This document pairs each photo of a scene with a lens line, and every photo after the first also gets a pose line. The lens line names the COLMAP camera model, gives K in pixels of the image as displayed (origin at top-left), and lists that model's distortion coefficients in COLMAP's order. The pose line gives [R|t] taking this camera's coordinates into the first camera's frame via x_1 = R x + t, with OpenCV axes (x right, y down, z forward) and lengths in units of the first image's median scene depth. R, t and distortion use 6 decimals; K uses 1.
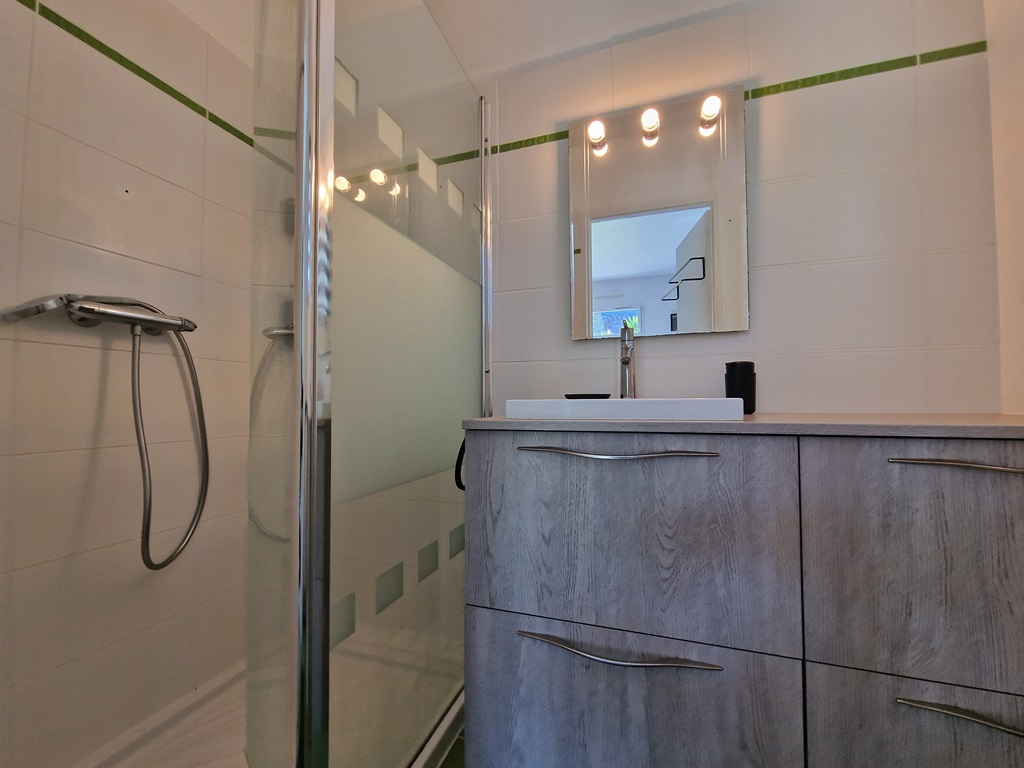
lens RADIAL K [[424.4, 0, 513.6], [0, 424.4, 387.0], [0, 0, 1]] dist [0.001102, 0.000222]
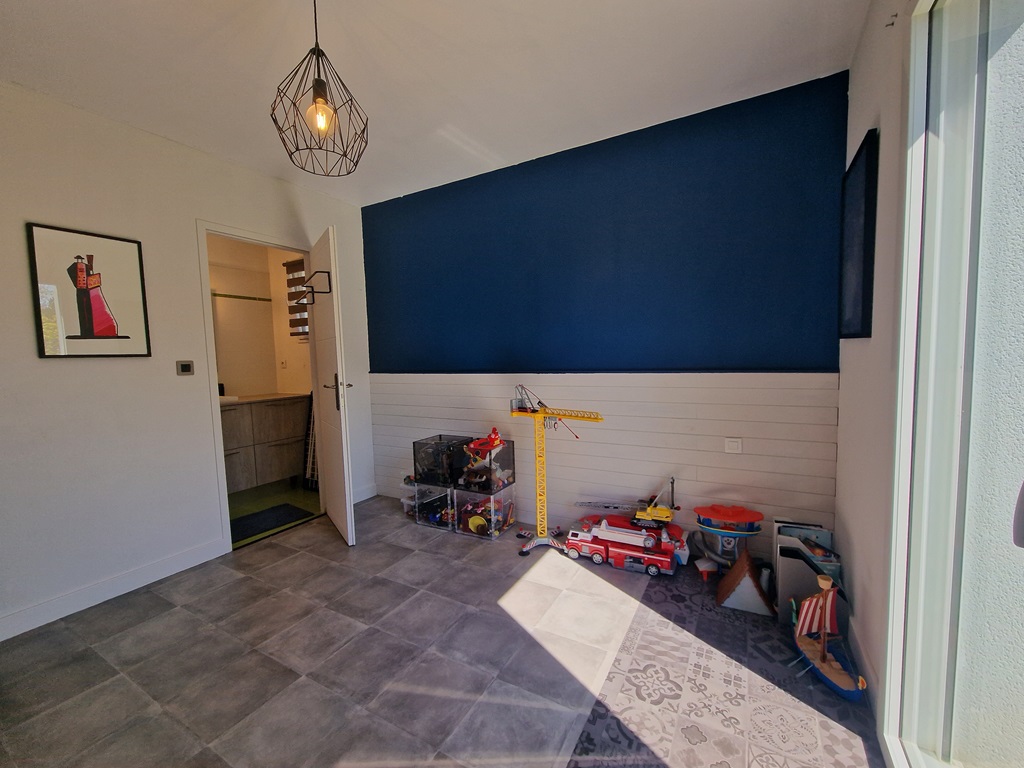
lens RADIAL K [[424.4, 0, 514.1], [0, 424.4, 386.3], [0, 0, 1]] dist [0.001102, 0.000222]
pose [[0.192955, -0.076909, 0.978189, -3.694396], [-0.000316, 0.996918, 0.078444, -0.486948], [-0.981208, -0.015445, 0.192336, -3.088937]]
